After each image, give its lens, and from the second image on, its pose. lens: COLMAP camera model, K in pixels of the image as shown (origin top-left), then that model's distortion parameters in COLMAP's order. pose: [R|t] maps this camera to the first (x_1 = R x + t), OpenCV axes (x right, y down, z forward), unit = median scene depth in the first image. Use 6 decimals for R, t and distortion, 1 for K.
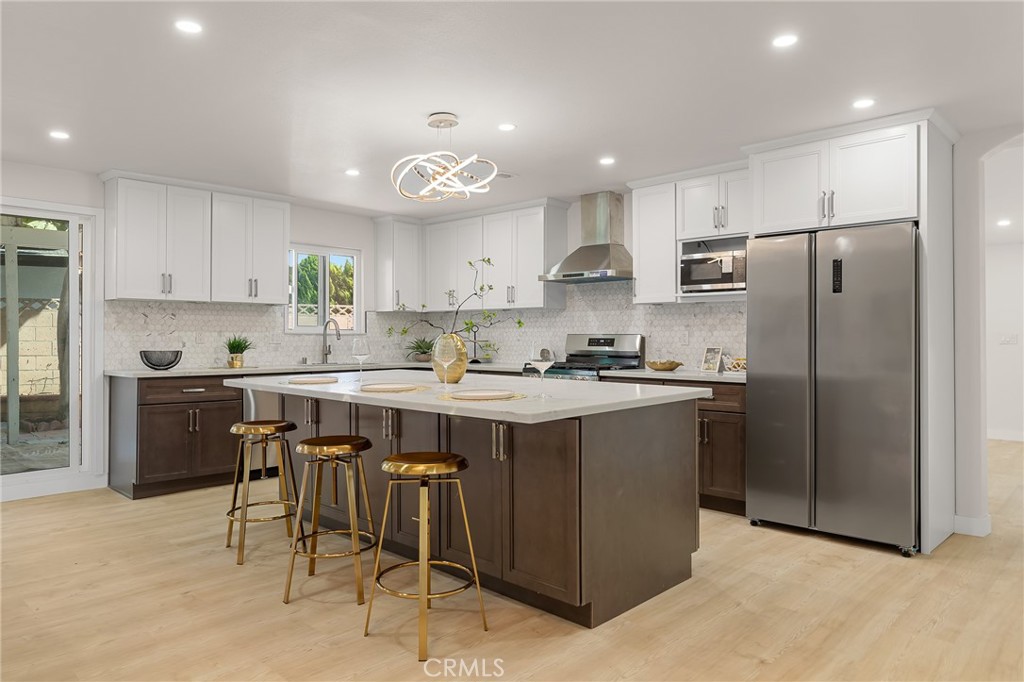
lens RADIAL K [[672.5, 0, 511.8], [0, 672.5, 336.1], [0, 0, 1]] dist [-0.008437, 0.006829]
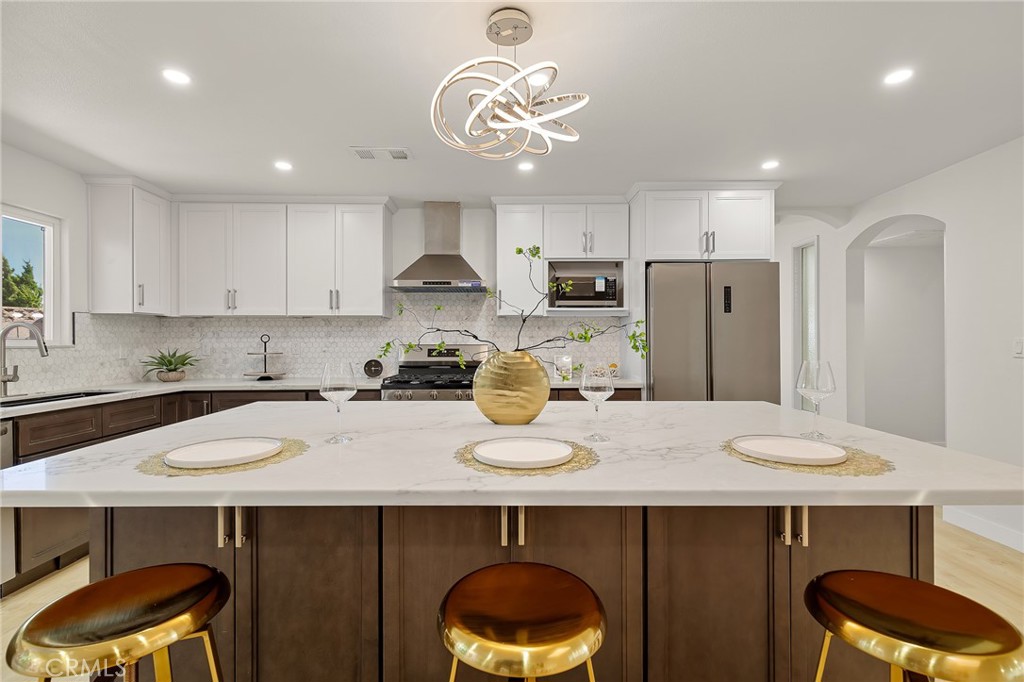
lens RADIAL K [[459.5, 0, 508.9], [0, 459.5, 339.8], [0, 0, 1]] dist [0.007723, -0.001497]
pose [[0.716923, -0.001484, 0.697150, -0.298032], [0.002526, 0.999997, -0.000470, -0.010437], [-0.697147, 0.002098, 0.716925, 0.482528]]
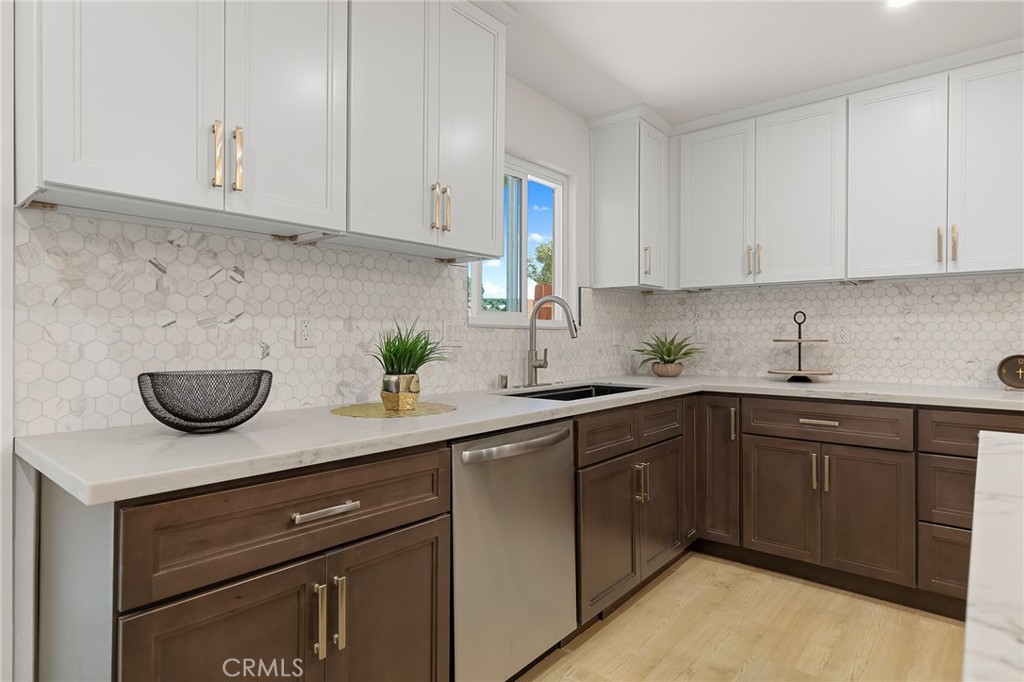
lens RADIAL K [[546.5, 0, 510.3], [0, 546.5, 337.7], [0, 0, 1]] dist [-0.001470, 0.001377]
pose [[0.998672, -0.000565, 0.051520, -0.389790], [0.000384, 0.999994, 0.003508, 0.004391], [-0.051522, -0.003483, 0.998666, 0.728491]]
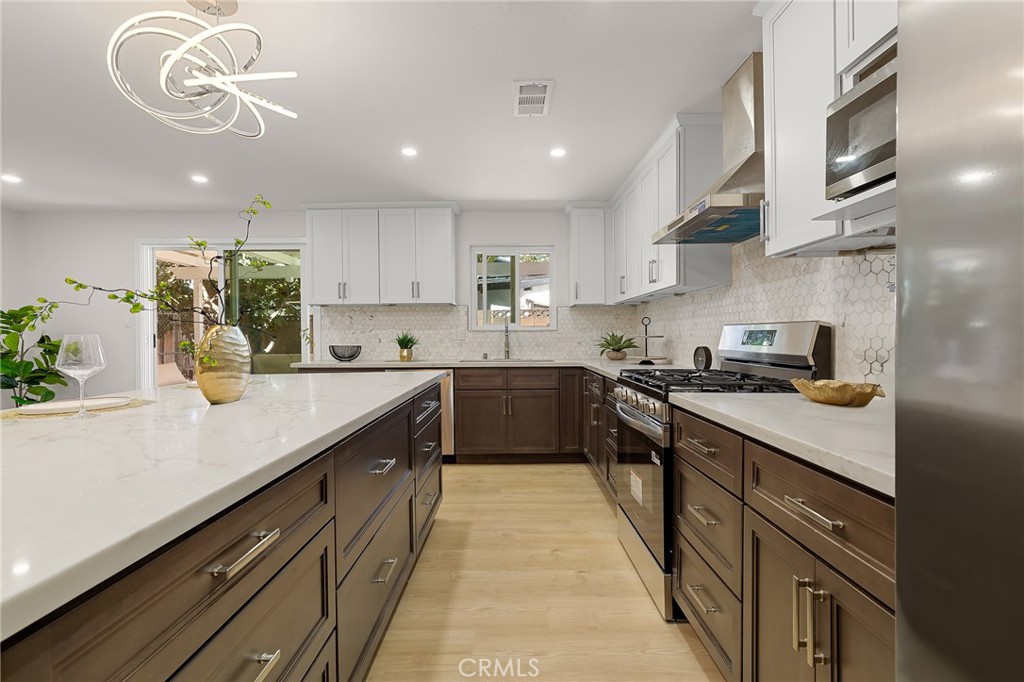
lens RADIAL K [[459.5, 0, 507.7], [0, 459.5, 337.6], [0, 0, 1]] dist [0.007723, -0.001497]
pose [[0.680762, -0.003266, -0.732497, 0.295120], [0.009166, 0.999950, 0.004060, 0.006106], [0.732447, -0.009478, 0.680758, 0.642146]]
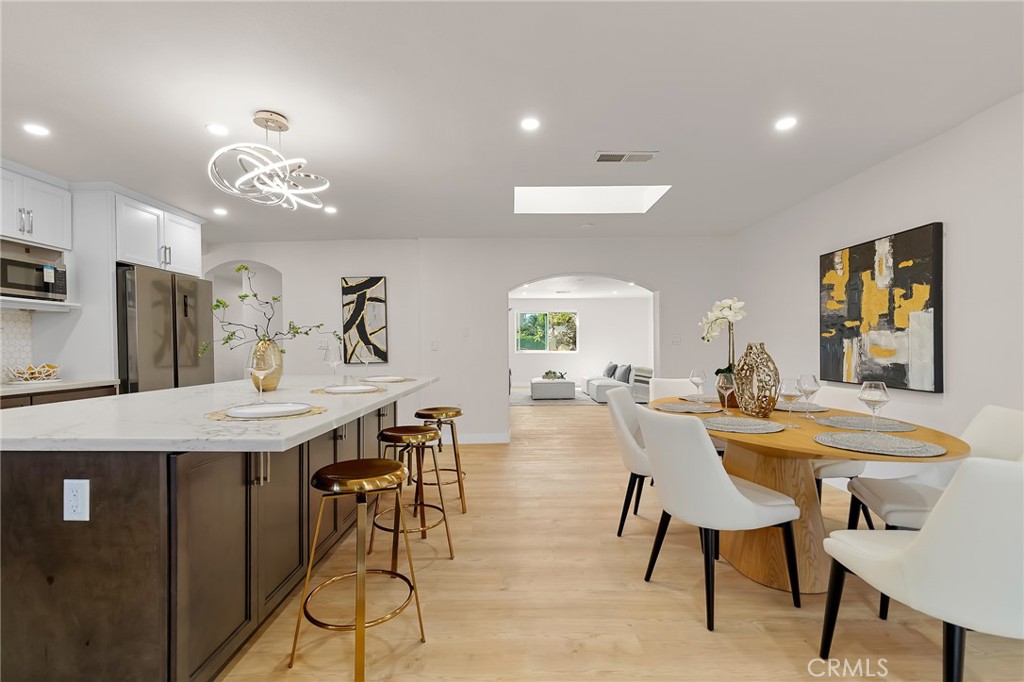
lens RADIAL K [[459.5, 0, 509.8], [0, 459.5, 351.6], [0, 0, 1]] dist [0.007723, -0.001497]
pose [[-0.686721, -0.006459, 0.726892, -0.585973], [0.005563, 0.999885, 0.014140, 0.003664], [-0.726899, 0.013754, -0.686606, 0.860494]]
